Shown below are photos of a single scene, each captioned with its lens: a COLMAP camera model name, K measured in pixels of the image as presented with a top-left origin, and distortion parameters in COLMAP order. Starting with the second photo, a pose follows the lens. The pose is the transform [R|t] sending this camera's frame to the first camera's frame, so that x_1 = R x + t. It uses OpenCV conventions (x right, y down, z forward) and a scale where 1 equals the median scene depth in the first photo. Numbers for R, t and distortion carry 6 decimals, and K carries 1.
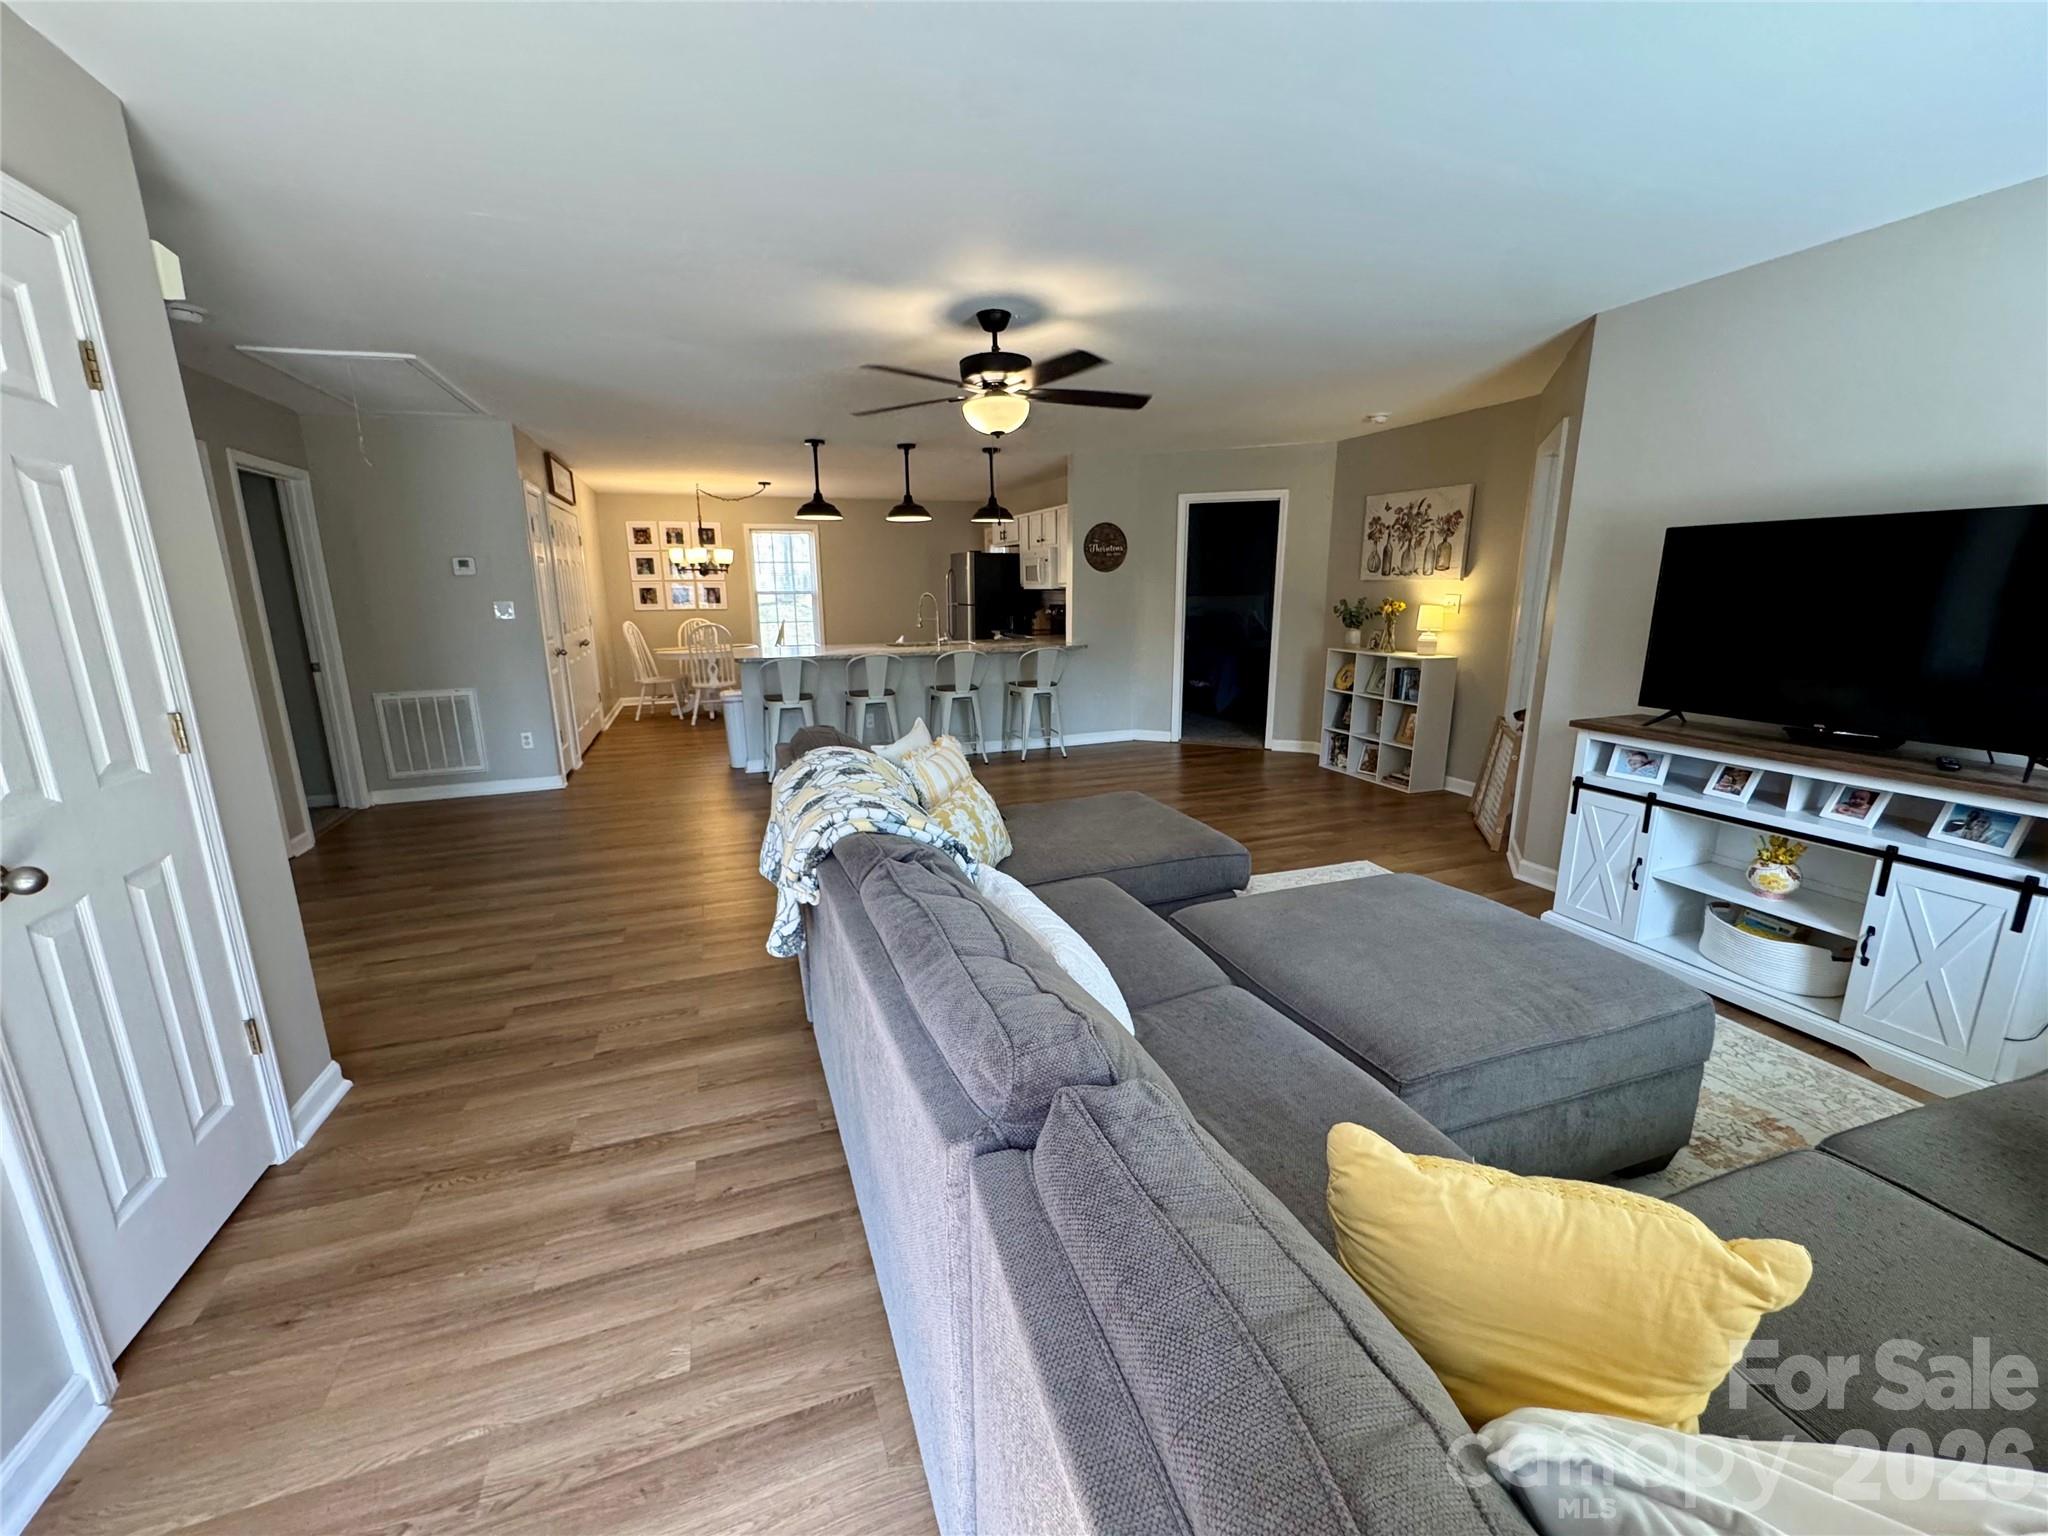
lens RADIAL K [[816.8, 0, 1022.9], [0, 816.8, 771.0], [0, 0, 1]] dist [-0.003431, 0.000722]
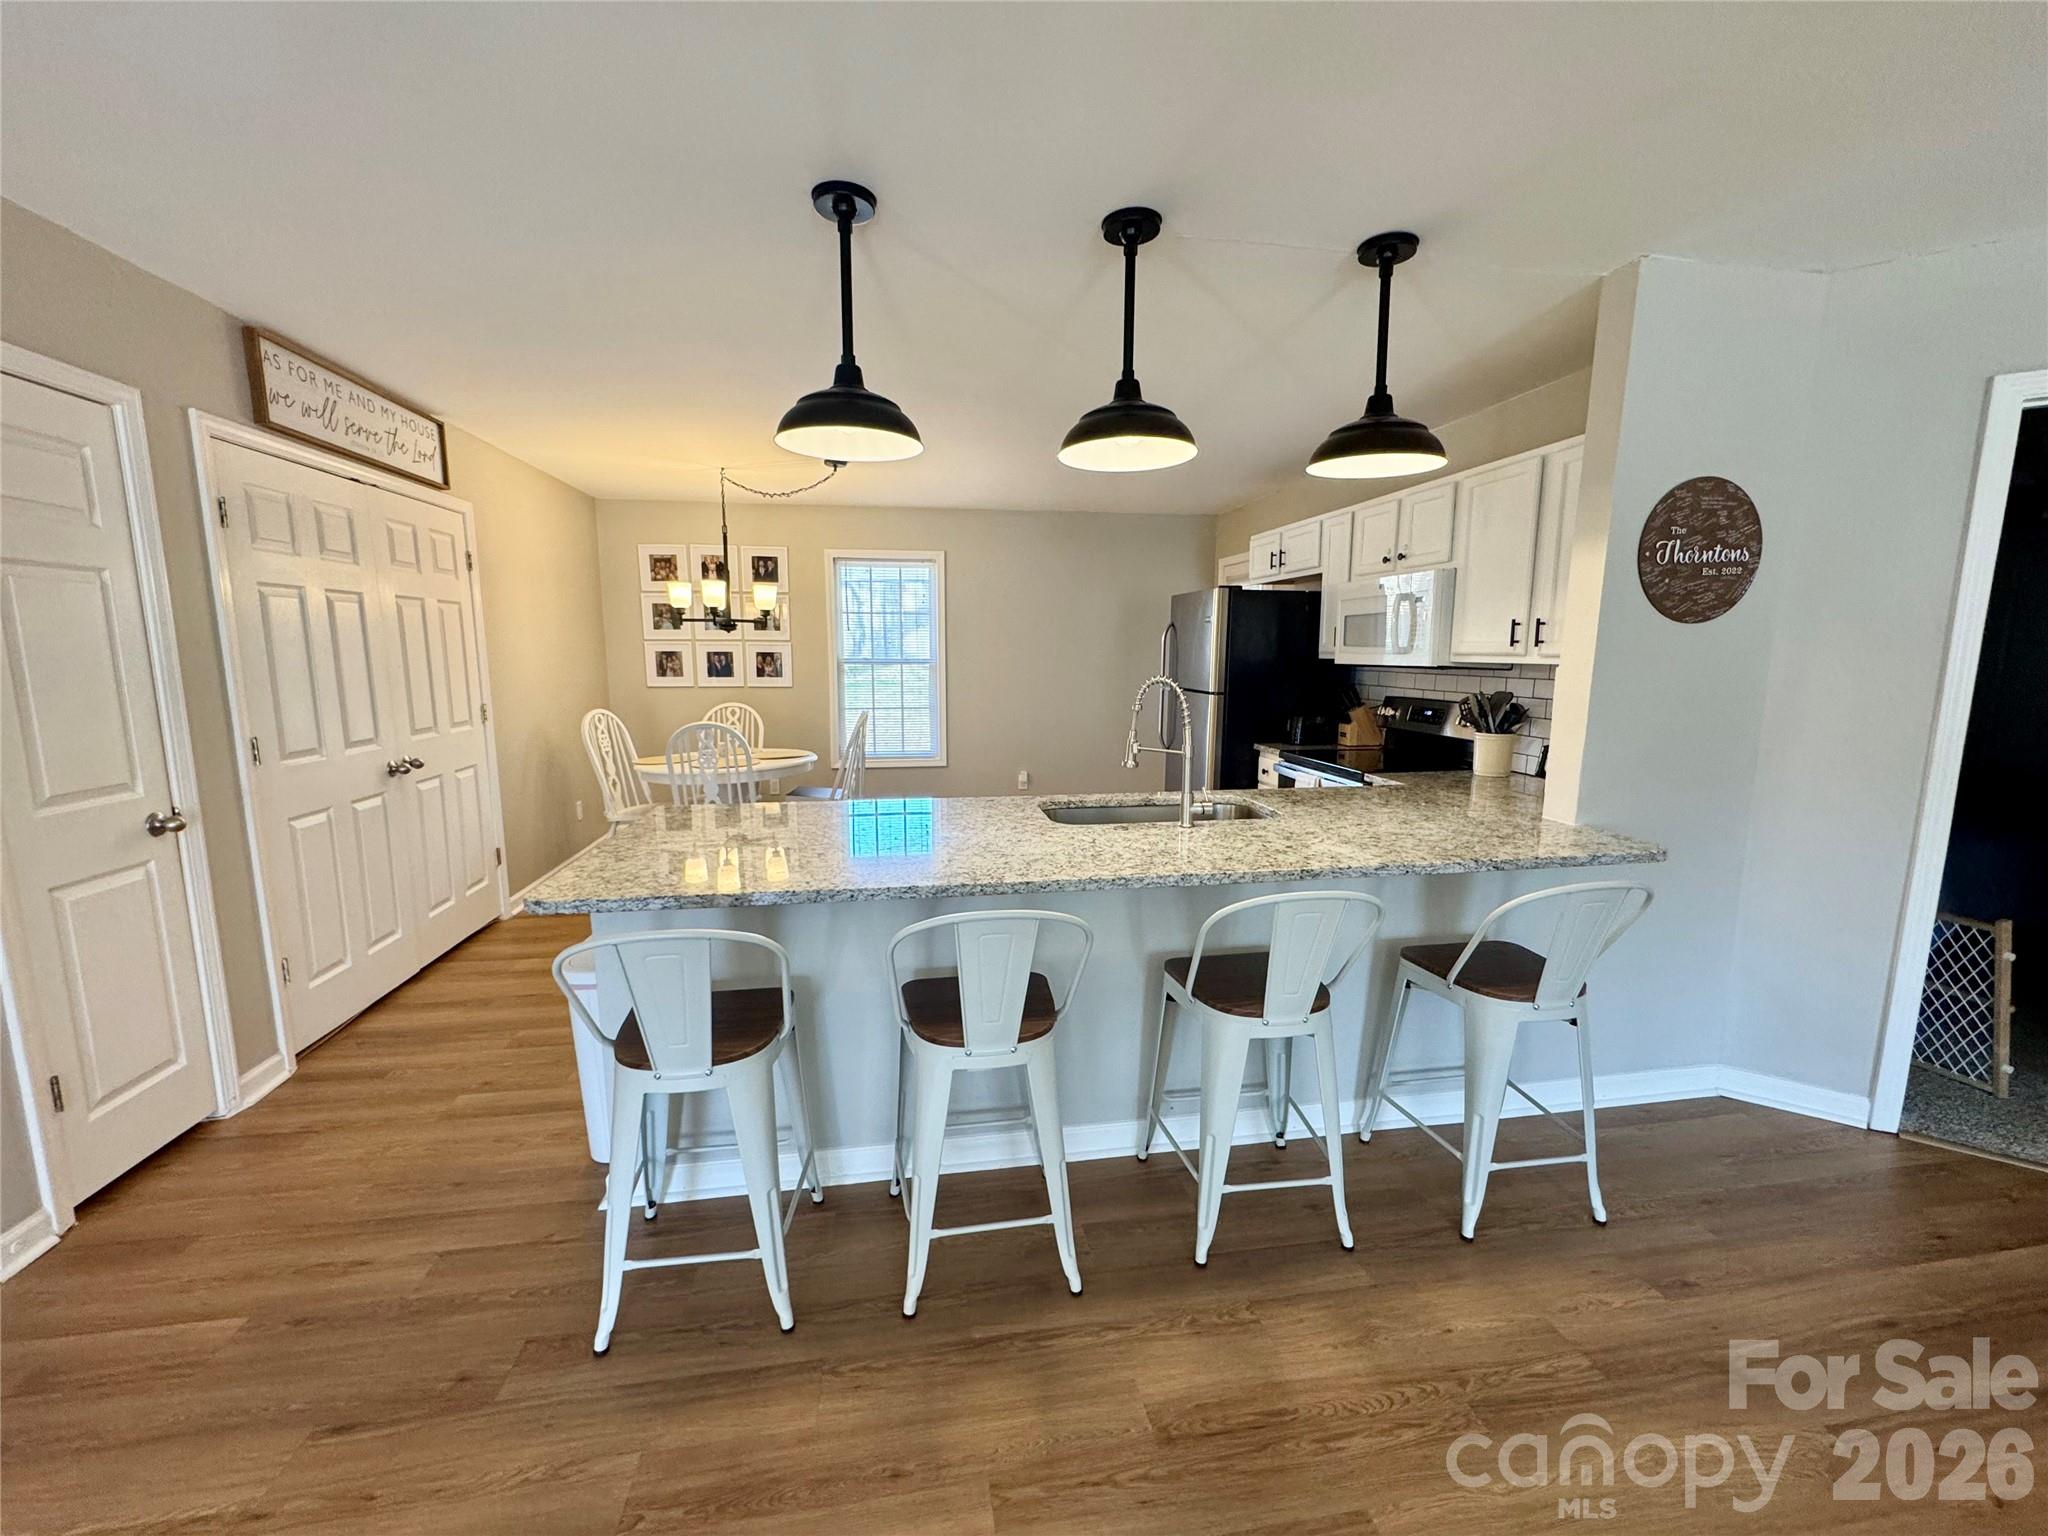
lens RADIAL K [[816.8, 0, 1022.9], [0, 816.8, 771.0], [0, 0, 1]] dist [-0.003431, 0.000722]
pose [[0.980240, 0.040139, -0.193698, -0.112505], [-0.054798, 0.995976, -0.070922, -0.159244], [0.190072, 0.080135, 0.978494, 0.689023]]
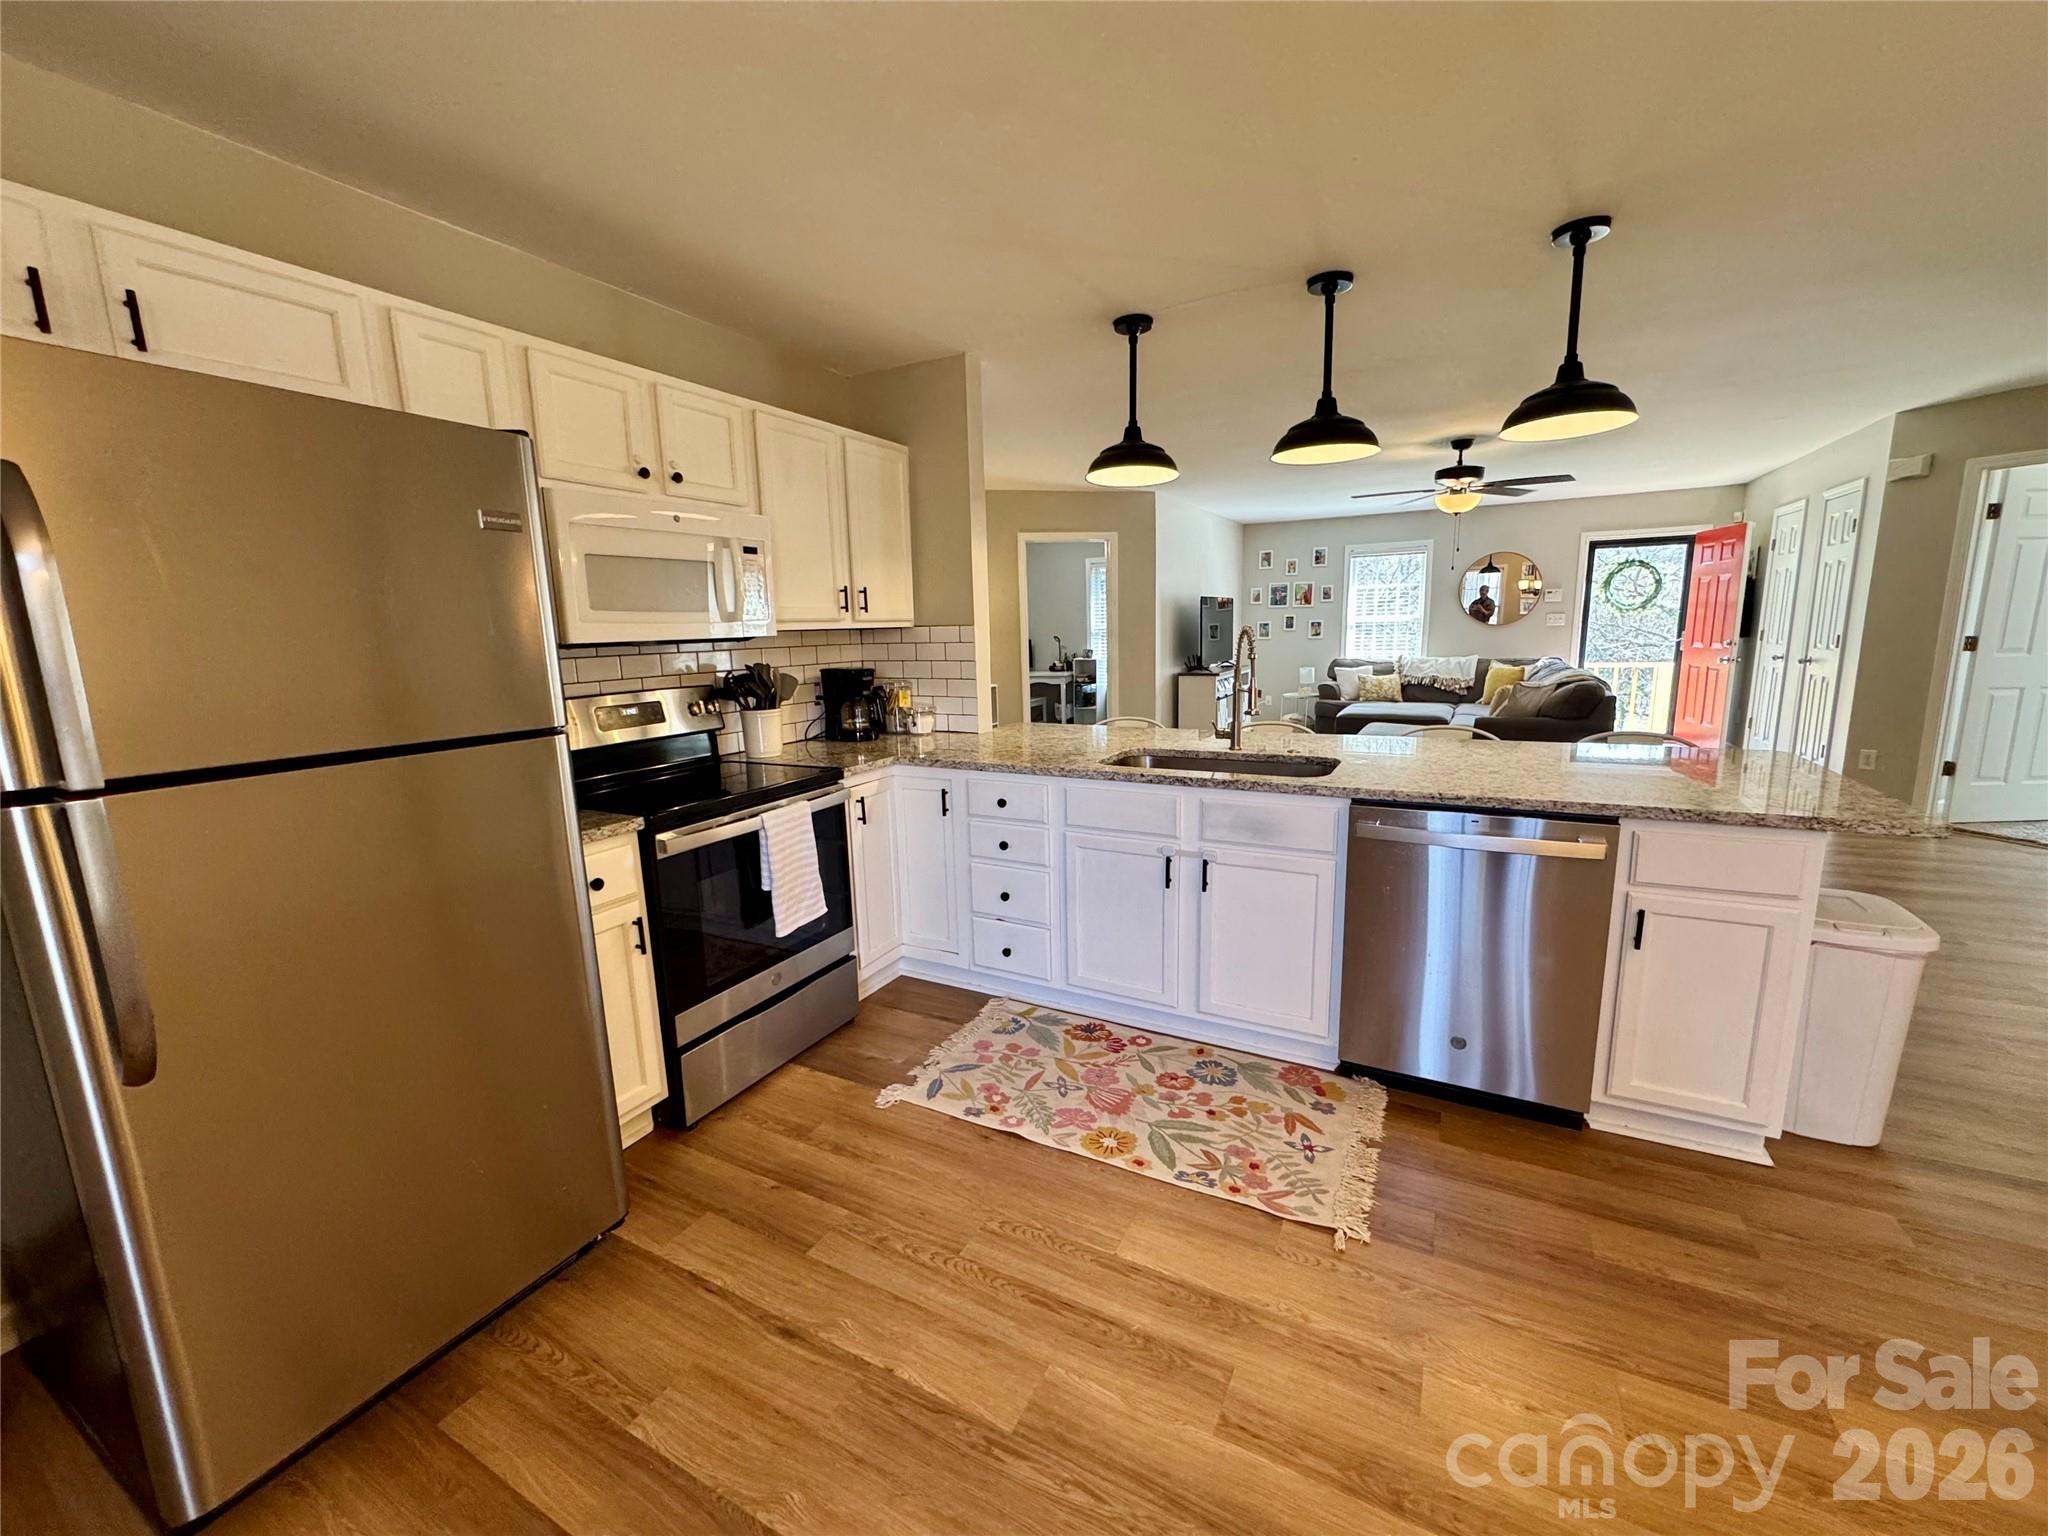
lens RADIAL K [[816.8, 0, 1022.9], [0, 816.8, 771.0], [0, 0, 1]] dist [-0.003431, 0.000722]
pose [[-0.655729, -0.104733, 0.747697, -0.378281], [0.202914, 0.929447, 0.308147, -0.320030], [-0.727218, 0.353779, -0.588213, 1.440339]]
